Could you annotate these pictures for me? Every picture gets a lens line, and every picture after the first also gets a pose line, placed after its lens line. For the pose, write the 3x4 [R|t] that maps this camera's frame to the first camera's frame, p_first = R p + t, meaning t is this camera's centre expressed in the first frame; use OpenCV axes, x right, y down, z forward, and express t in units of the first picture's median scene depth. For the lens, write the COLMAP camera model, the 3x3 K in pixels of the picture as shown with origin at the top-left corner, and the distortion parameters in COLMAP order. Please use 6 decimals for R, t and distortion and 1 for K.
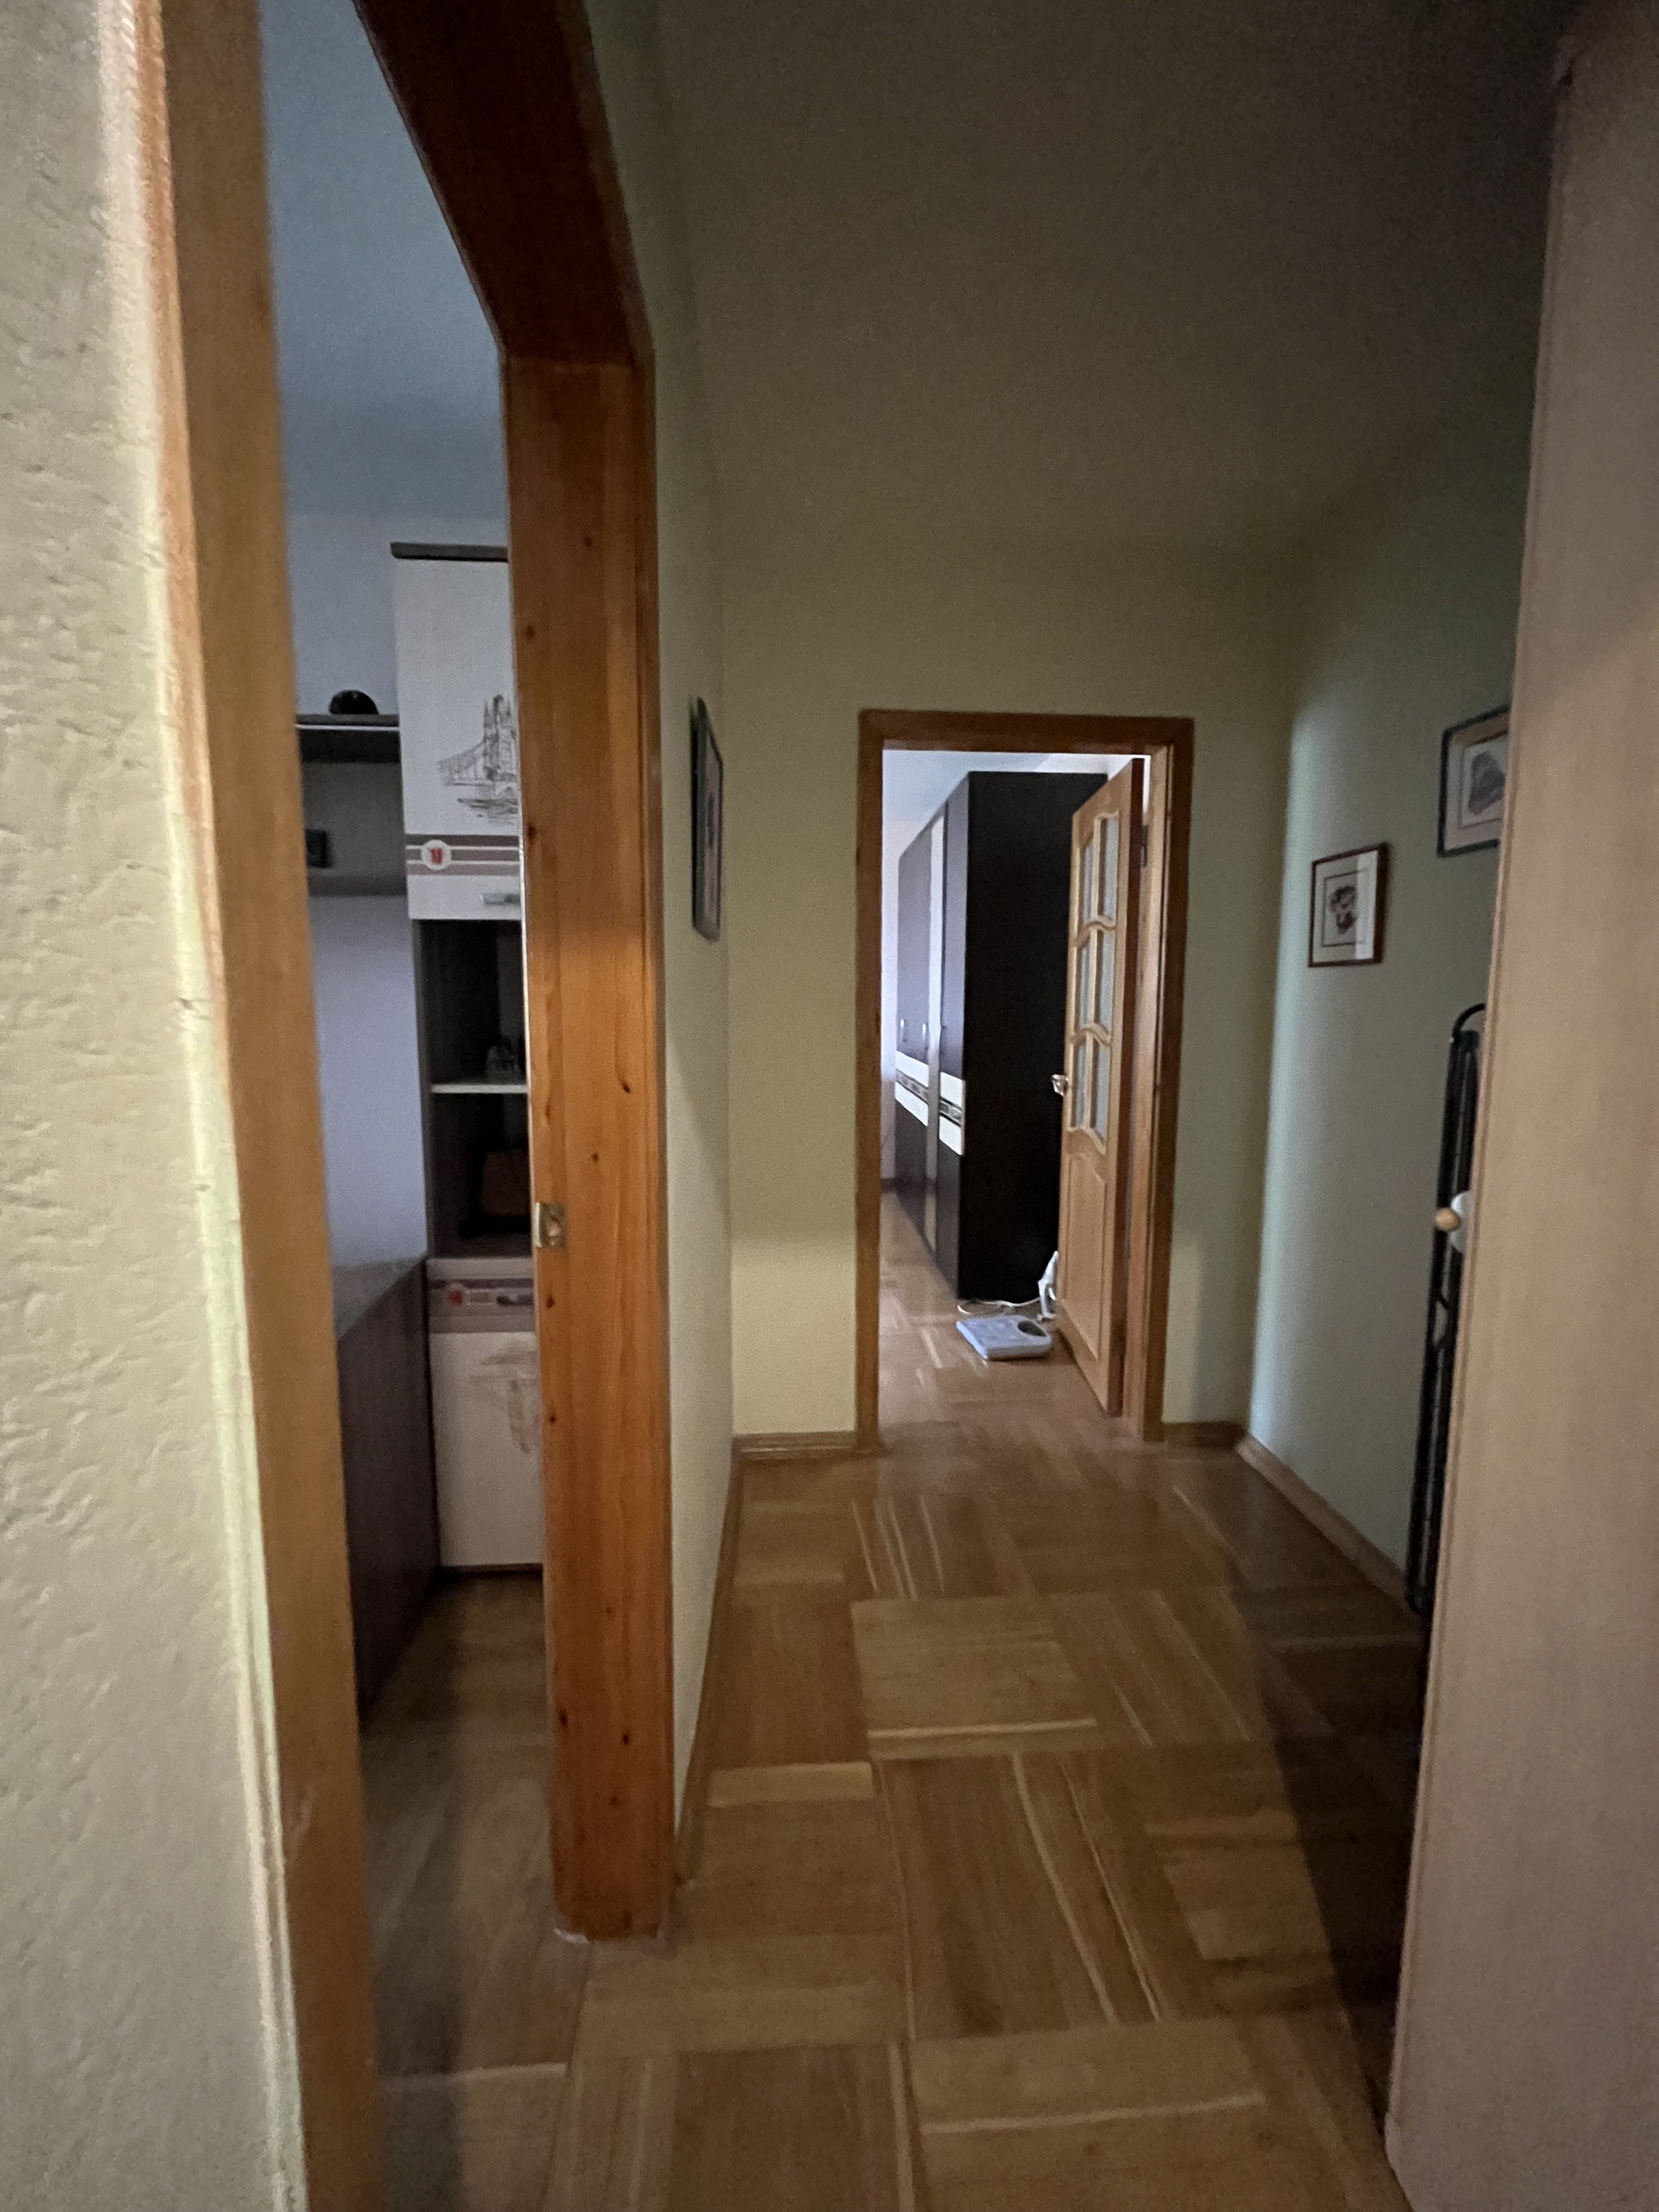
lens RADIAL K [[900.6, 0, 833.9], [0, 900.6, 1109.3], [0, 0, 1]] dist [-0.003342, -0.000578]
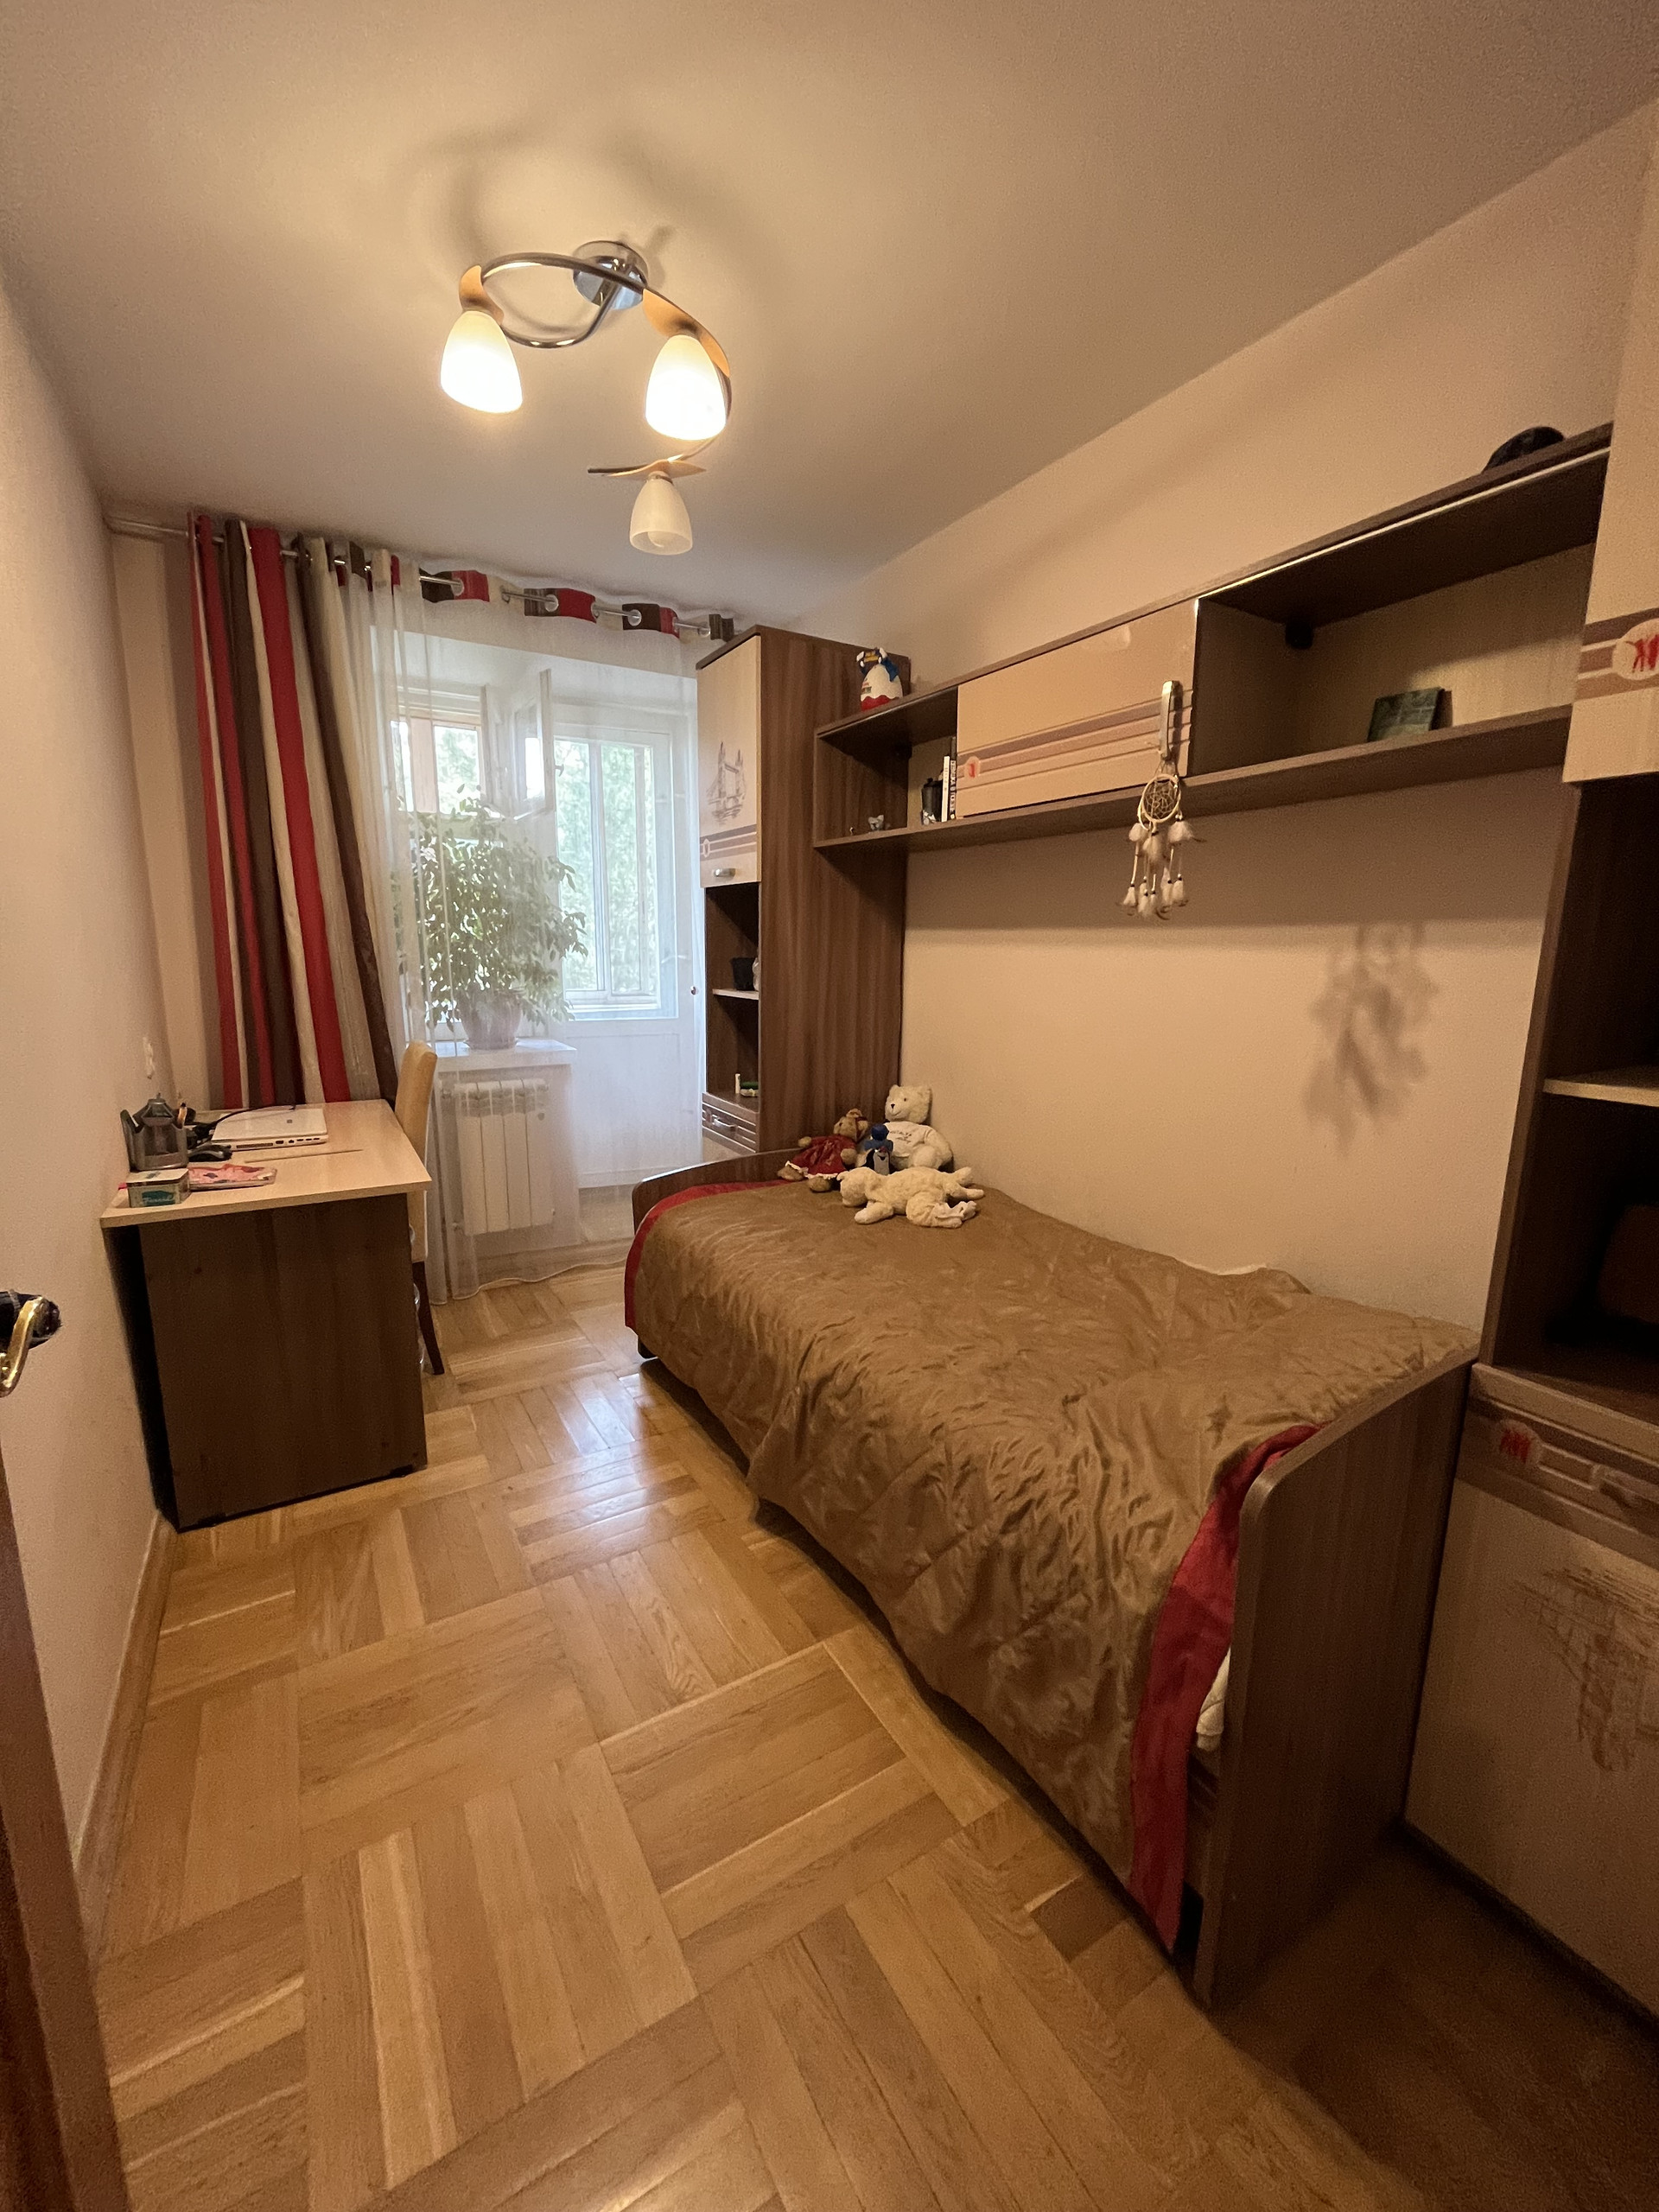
lens RADIAL K [[900.6, 0, 837.1], [0, 900.6, 1106.7], [0, 0, 1]] dist [-0.003342, -0.000578]
pose [[0.471674, 0.167584, -0.865701, -0.162815], [-0.110433, 0.985271, 0.130562, -0.031782], [0.874830, 0.034020, 0.483234, 0.331909]]
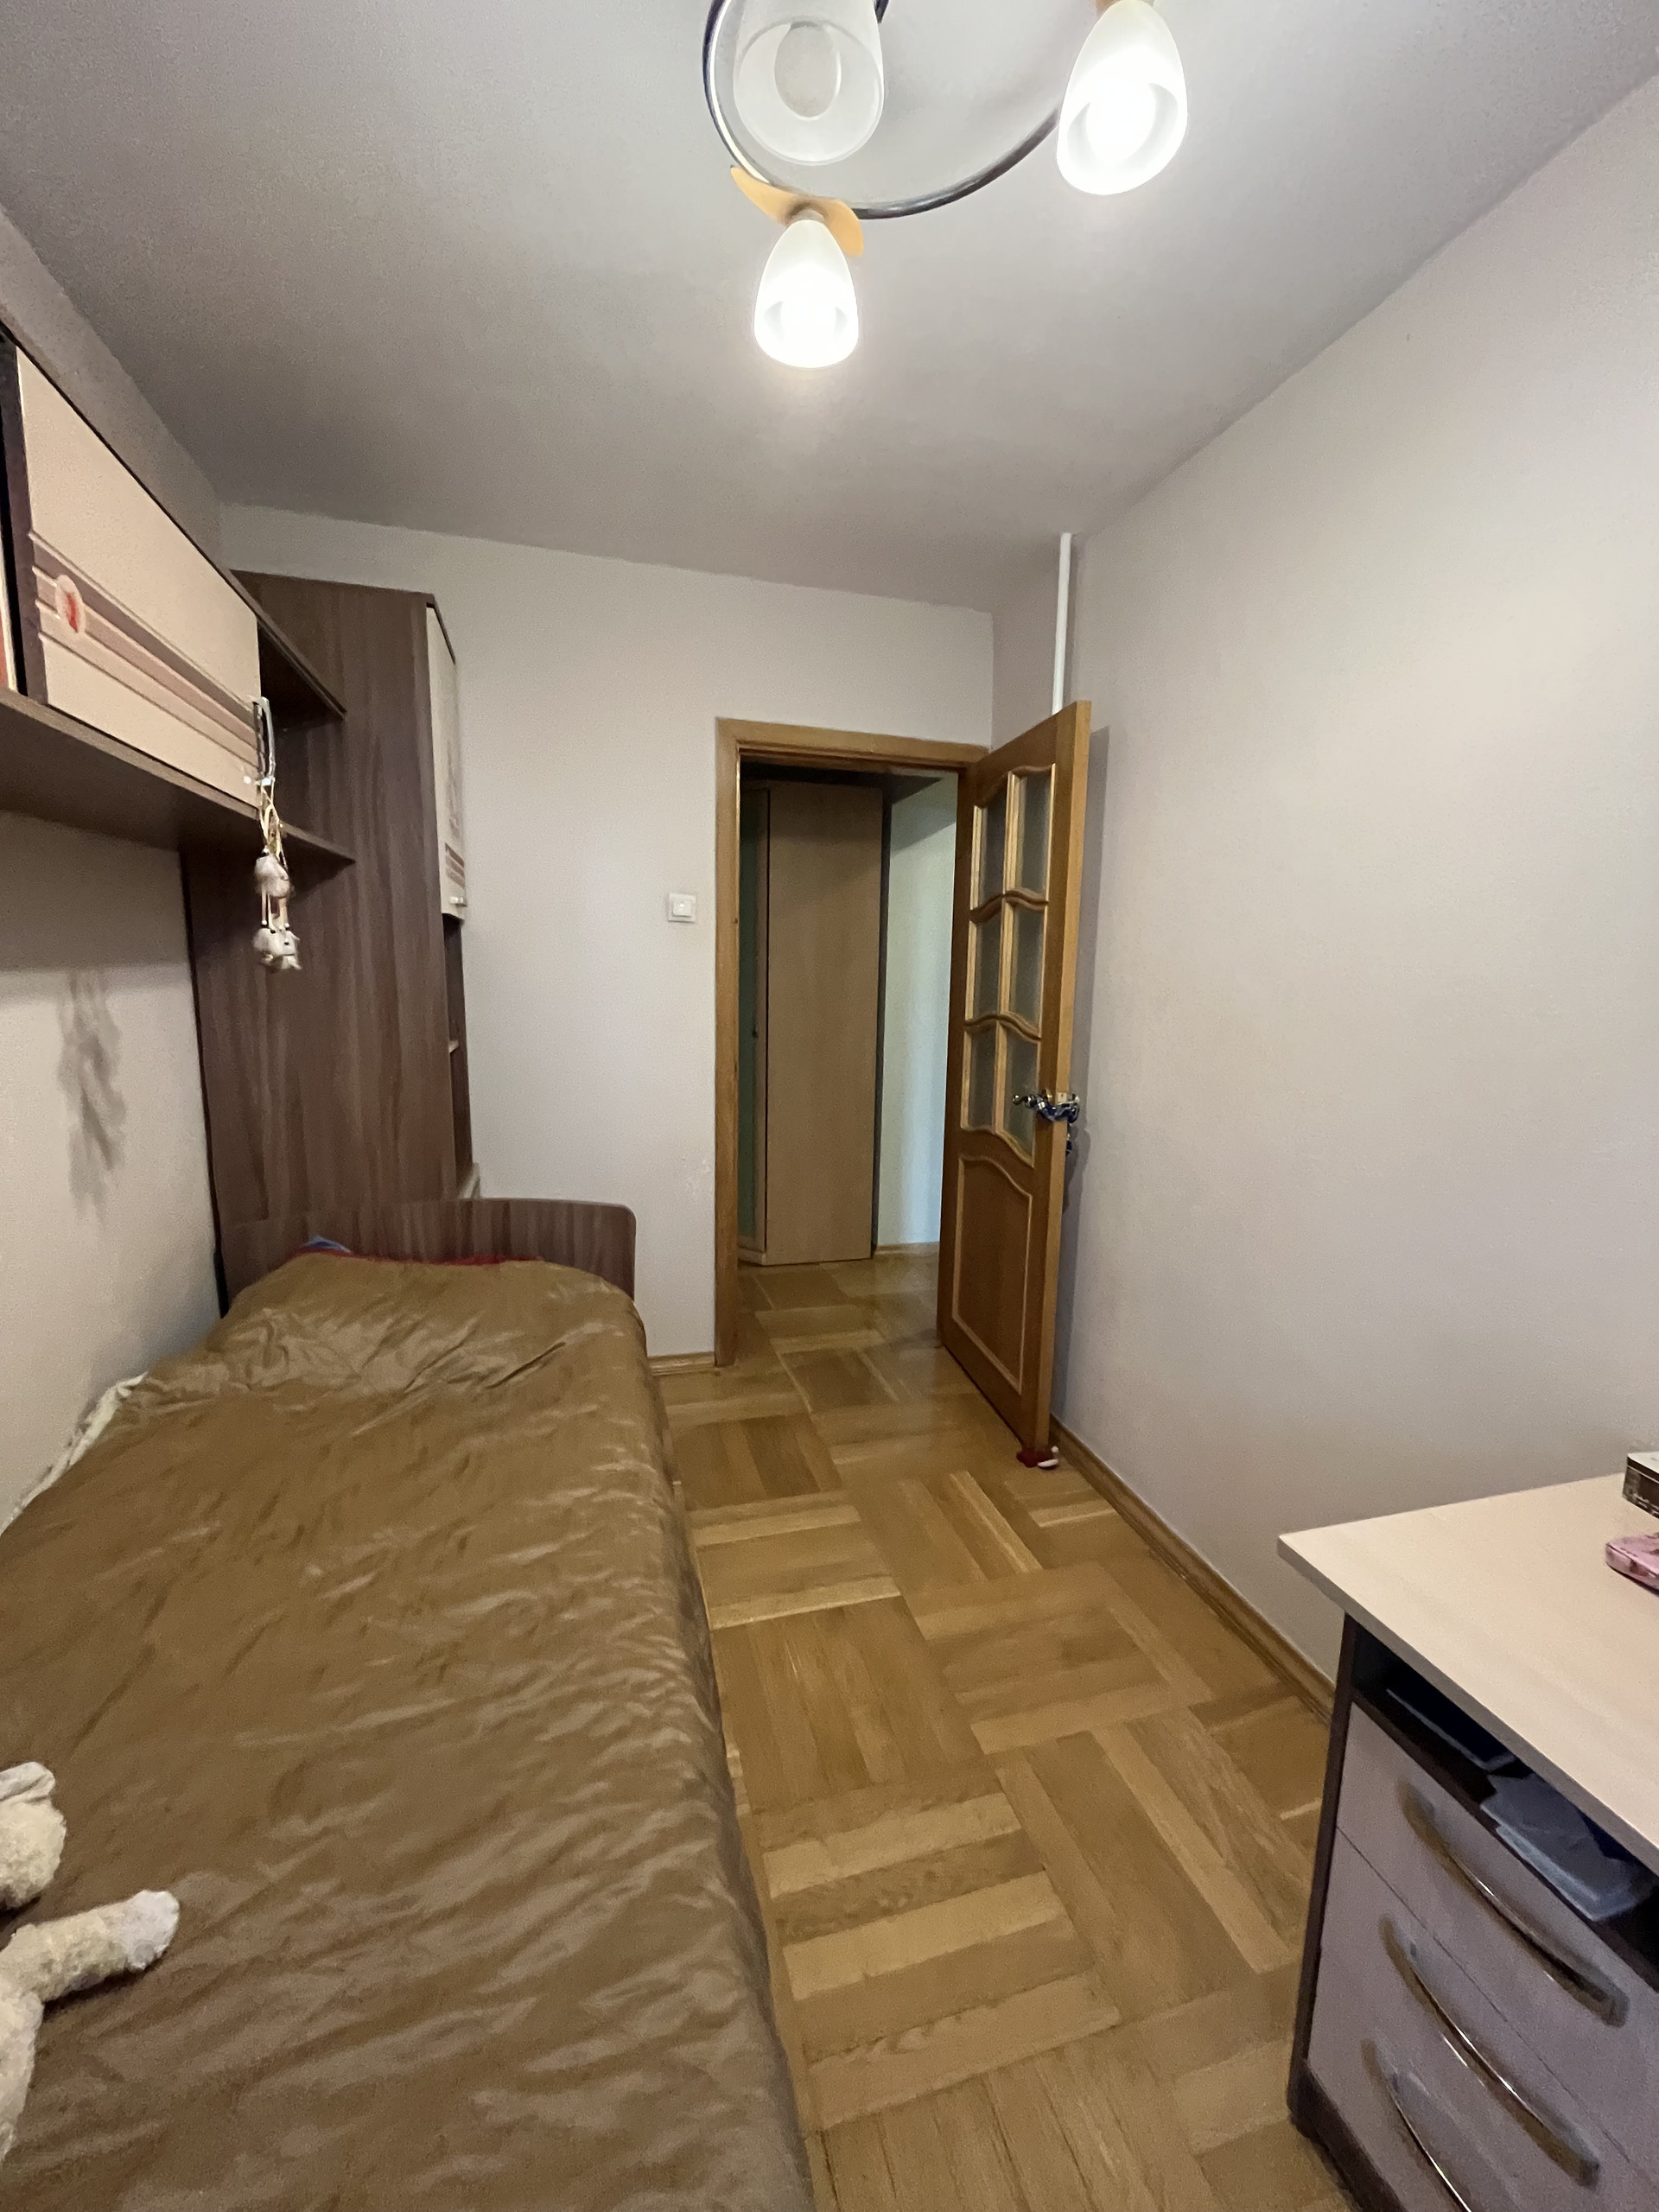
lens RADIAL K [[900.6, 0, 830.3], [0, 900.6, 1108.6], [0, 0, 1]] dist [-0.003342, -0.000578]
pose [[-0.233010, -0.156522, 0.959795, -1.252101], [0.081397, 0.980360, 0.179637, -0.096179], [-0.969062, 0.119982, -0.215693, 0.644580]]
